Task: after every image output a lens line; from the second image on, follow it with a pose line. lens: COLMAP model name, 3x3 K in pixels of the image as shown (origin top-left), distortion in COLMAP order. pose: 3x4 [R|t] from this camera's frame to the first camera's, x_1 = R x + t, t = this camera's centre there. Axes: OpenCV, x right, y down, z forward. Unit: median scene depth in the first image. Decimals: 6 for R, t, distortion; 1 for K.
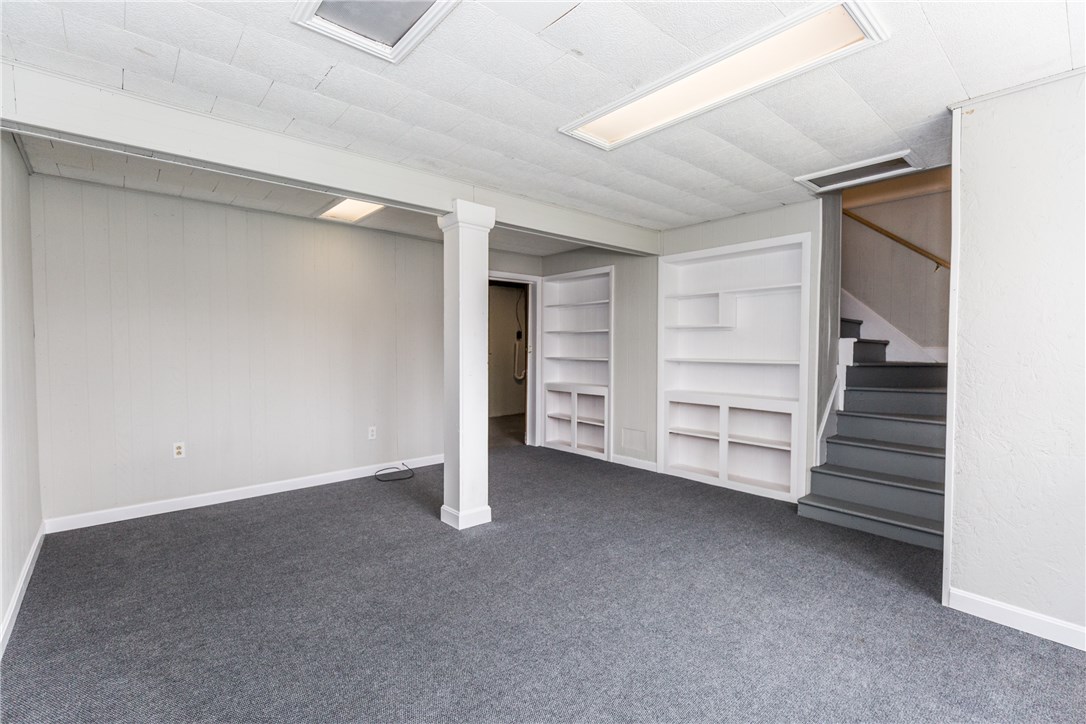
lens RADIAL K [[486.2, 0, 545.5], [0, 486.2, 360.8], [0, 0, 1]] dist [0.000069, 0.000227]
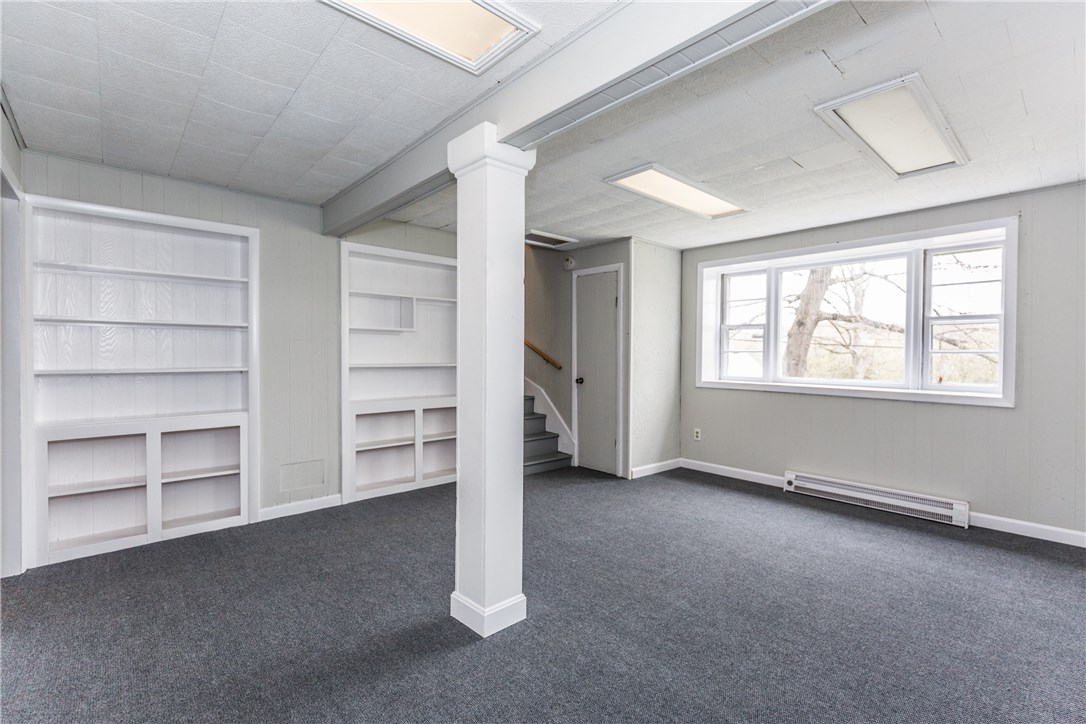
lens RADIAL K [[486.2, 0, 545.1], [0, 486.2, 360.0], [0, 0, 1]] dist [0.000069, 0.000227]
pose [[-0.004687, -0.013375, 0.999900, -0.645907], [0.025382, 0.999587, 0.013490, -0.016936], [-0.999667, 0.025442, -0.004346, 0.726936]]
